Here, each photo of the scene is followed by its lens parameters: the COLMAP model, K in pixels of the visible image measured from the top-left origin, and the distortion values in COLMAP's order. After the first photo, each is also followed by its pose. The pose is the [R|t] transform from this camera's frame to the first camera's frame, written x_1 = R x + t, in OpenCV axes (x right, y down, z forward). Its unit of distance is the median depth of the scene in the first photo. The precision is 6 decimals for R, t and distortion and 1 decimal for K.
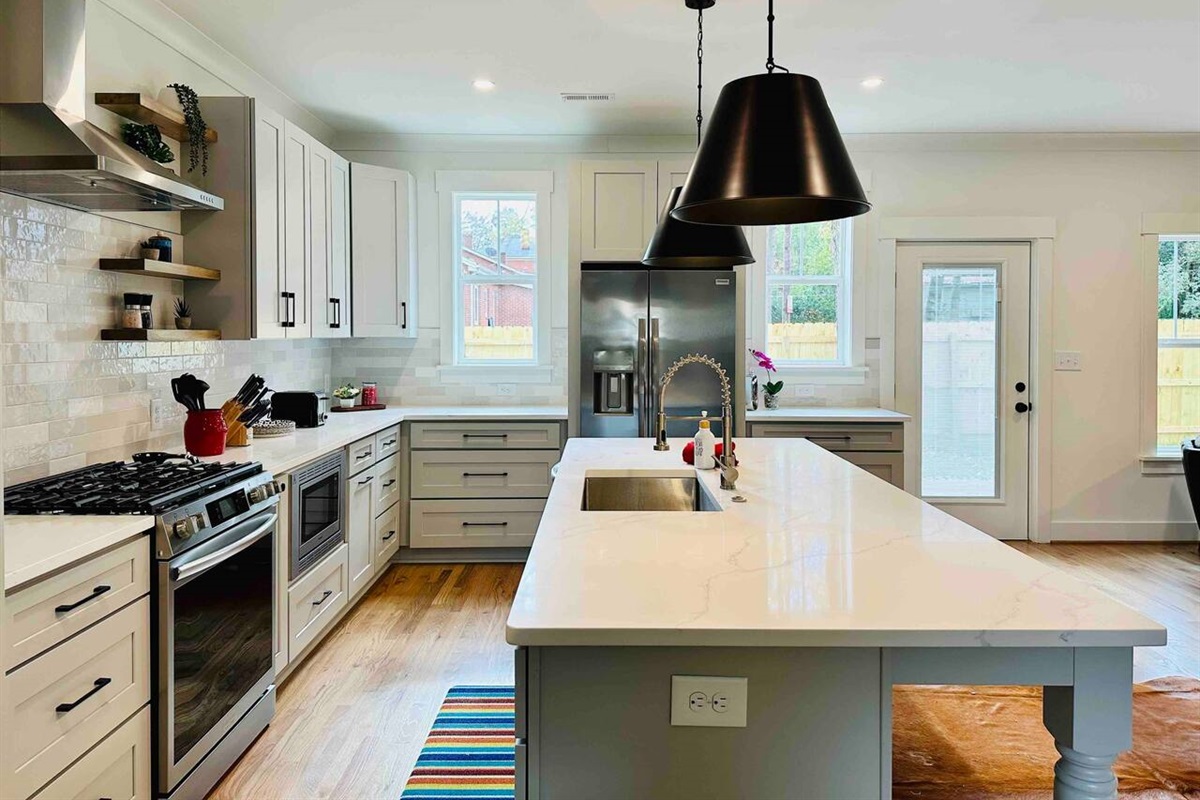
lens RADIAL K [[852.8, 0, 606.1], [0, 852.8, 341.4], [0, 0, 1]] dist [0.016211, -0.004192]
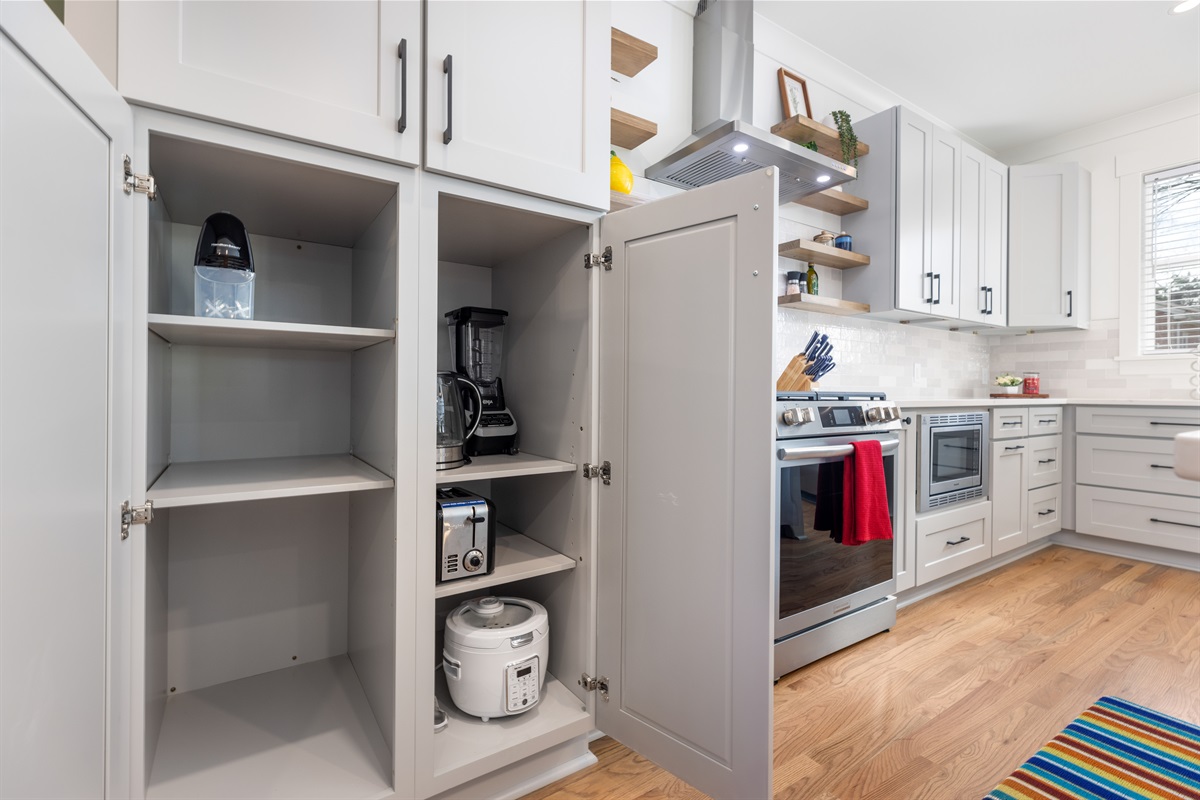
lens RADIAL K [[538.4, 0, 597.6], [0, 538.4, 391.5], [0, 0, 1]] dist [0.000975, 0.000213]
pose [[0.559467, 0.005390, -0.828835, -0.025006], [-0.015734, 0.999868, -0.004118, 0.121823], [0.828704, 0.015345, 0.559477, 0.243069]]
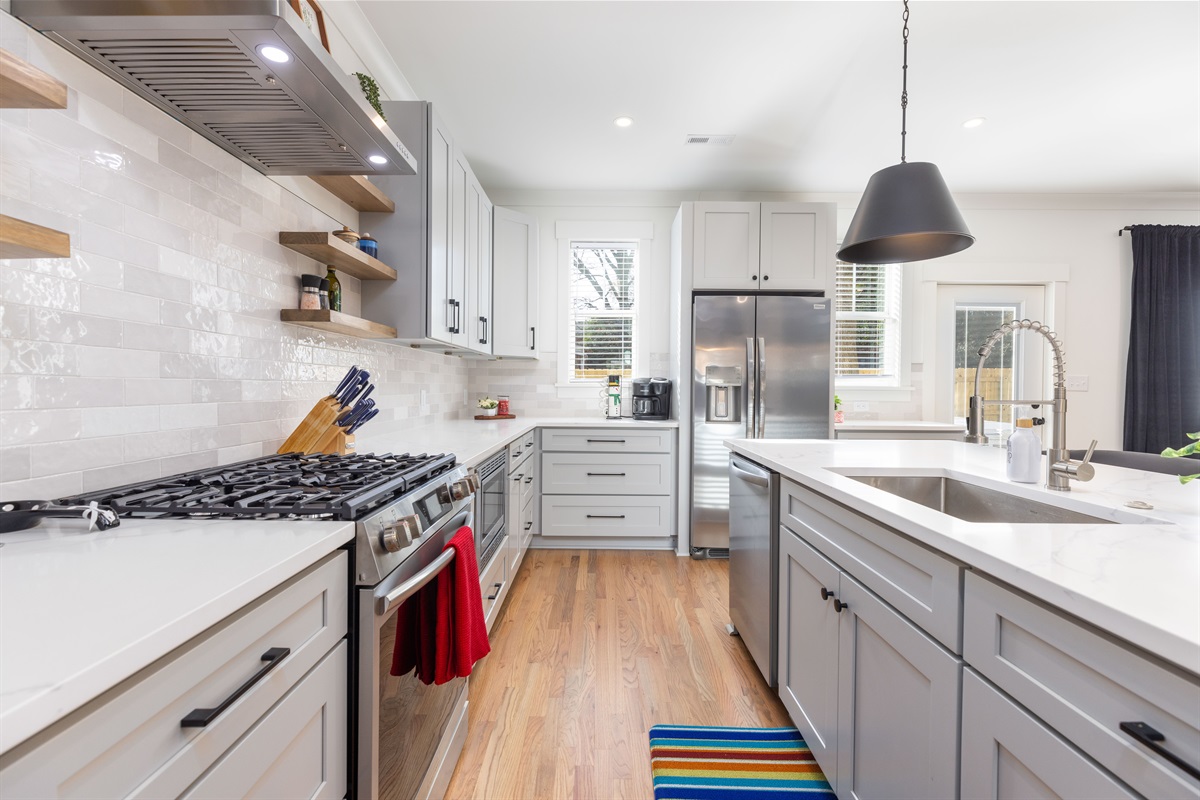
lens RADIAL K [[538.4, 0, 597.6], [0, 538.4, 391.5], [0, 0, 1]] dist [0.000975, 0.000213]
pose [[0.999971, 0.006920, -0.003047, -0.207632], [-0.006928, 0.999972, -0.002664, 0.062189], [0.003029, 0.002685, 0.999992, 0.356799]]
